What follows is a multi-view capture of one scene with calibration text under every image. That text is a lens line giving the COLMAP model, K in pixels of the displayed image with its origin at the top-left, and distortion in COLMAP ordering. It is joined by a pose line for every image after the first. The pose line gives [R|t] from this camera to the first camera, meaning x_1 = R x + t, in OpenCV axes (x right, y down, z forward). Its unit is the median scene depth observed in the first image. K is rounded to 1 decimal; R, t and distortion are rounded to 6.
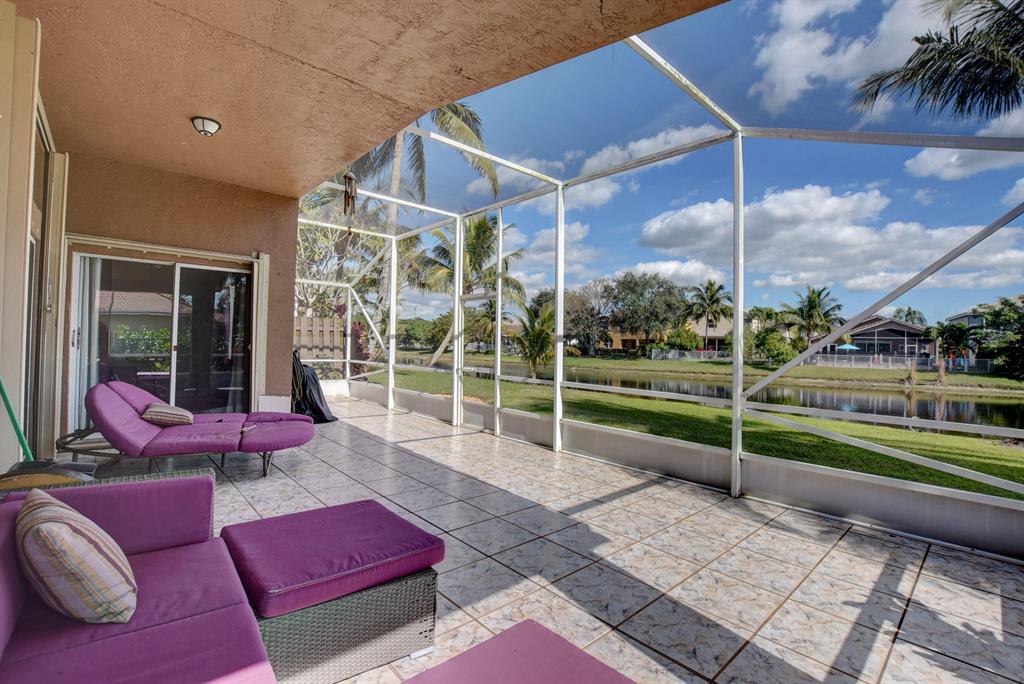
lens RADIAL K [[457.6, 0, 510.7], [0, 457.6, 338.5], [0, 0, 1]] dist [-0.032136, 0.002011]
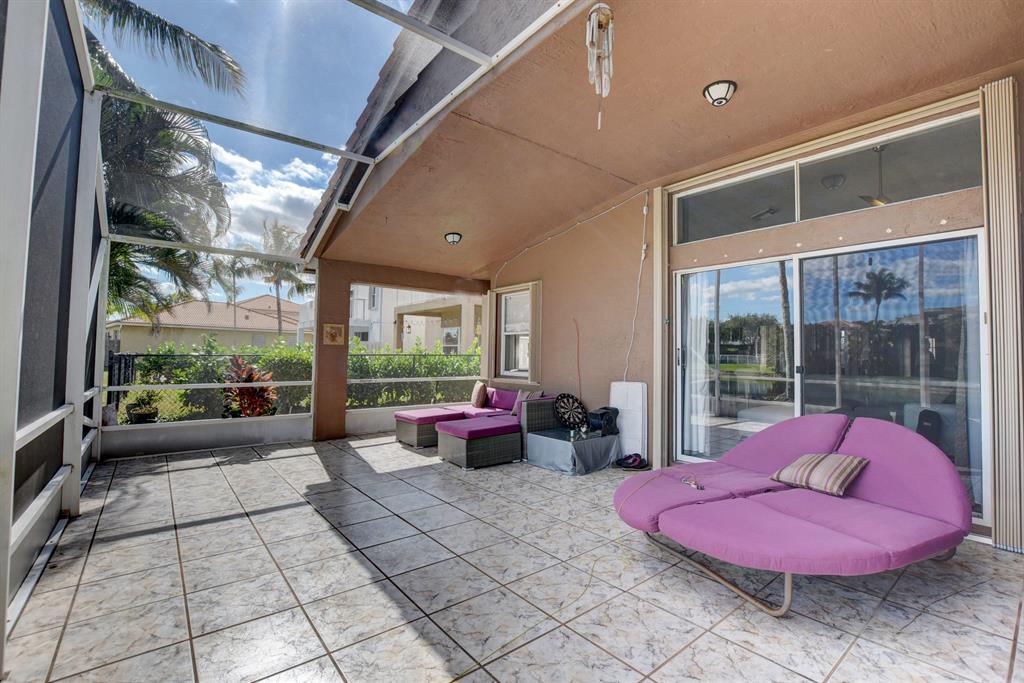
lens RADIAL K [[462.2, 0, 516.5], [0, 462.2, 341.4], [0, 0, 1]] dist [-0.035888, 0.001918]
pose [[-0.998116, -0.035547, 0.050016, -0.373227], [-0.037940, 0.998138, -0.047752, 0.029128], [-0.048225, -0.049559, -0.997606, 1.846685]]
